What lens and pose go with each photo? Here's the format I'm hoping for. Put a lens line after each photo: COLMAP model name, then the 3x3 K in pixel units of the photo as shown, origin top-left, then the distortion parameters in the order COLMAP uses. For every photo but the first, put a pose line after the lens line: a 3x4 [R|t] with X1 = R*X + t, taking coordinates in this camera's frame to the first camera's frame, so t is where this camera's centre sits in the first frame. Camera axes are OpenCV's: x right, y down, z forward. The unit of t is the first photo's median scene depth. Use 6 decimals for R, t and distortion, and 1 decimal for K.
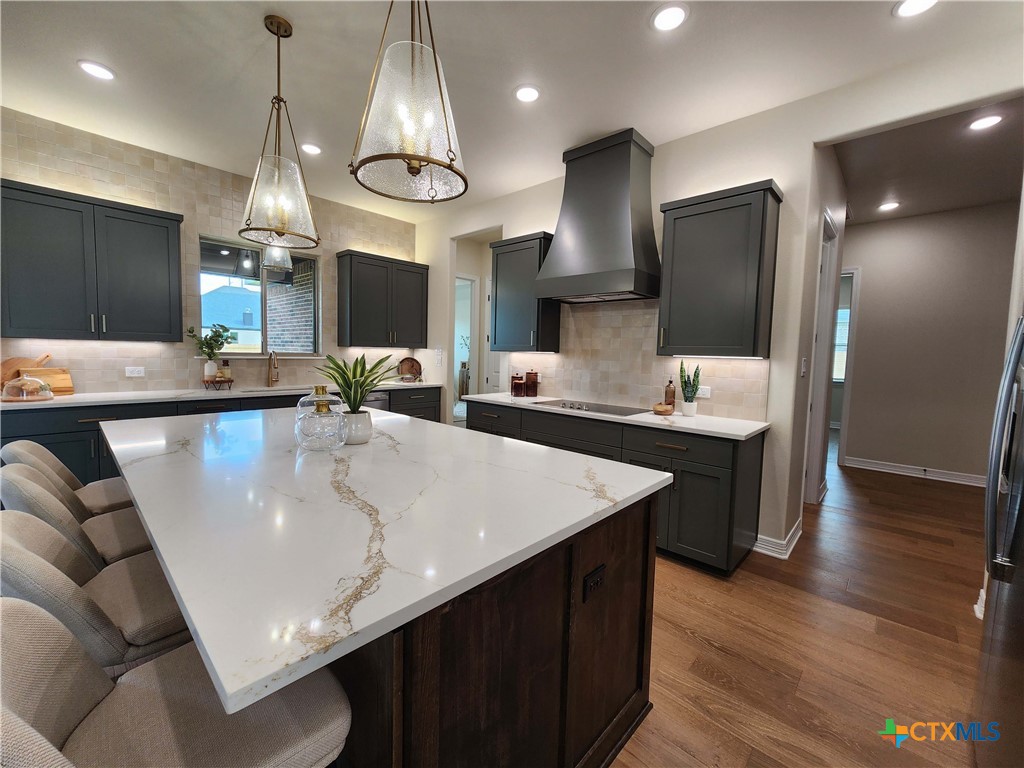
lens RADIAL K [[419.4, 0, 508.2], [0, 419.4, 380.4], [0, 0, 1]] dist [-0.000611, -0.000037]
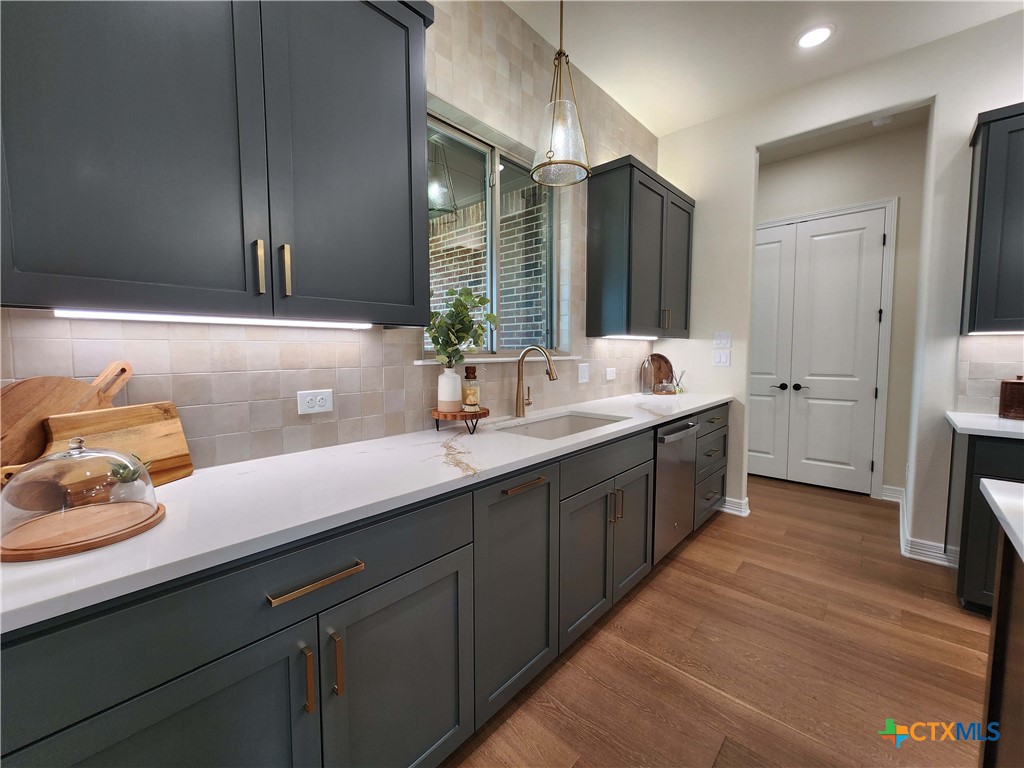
lens RADIAL K [[419.4, 0, 508.2], [0, 419.4, 380.4], [0, 0, 1]] dist [-0.000611, -0.000037]
pose [[0.999563, -0.028474, 0.007935, -0.701190], [0.028437, 0.999585, 0.004682, -0.037715], [-0.008065, -0.004454, 0.999958, 0.584898]]
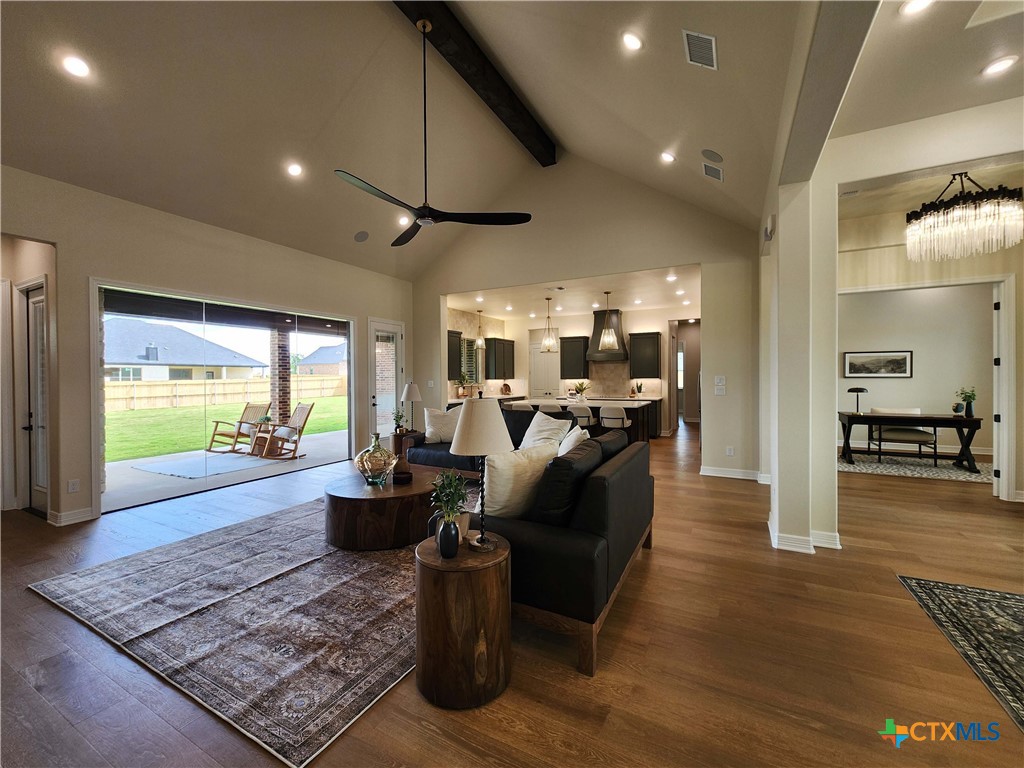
lens RADIAL K [[419.4, 0, 508.2], [0, 419.4, 380.4], [0, 0, 1]] dist [-0.000611, -0.000037]
pose [[0.965720, -0.035594, 0.257133, -1.163034], [0.050629, 0.997358, -0.052089, 0.060202], [-0.254600, 0.063322, 0.964971, -1.582429]]
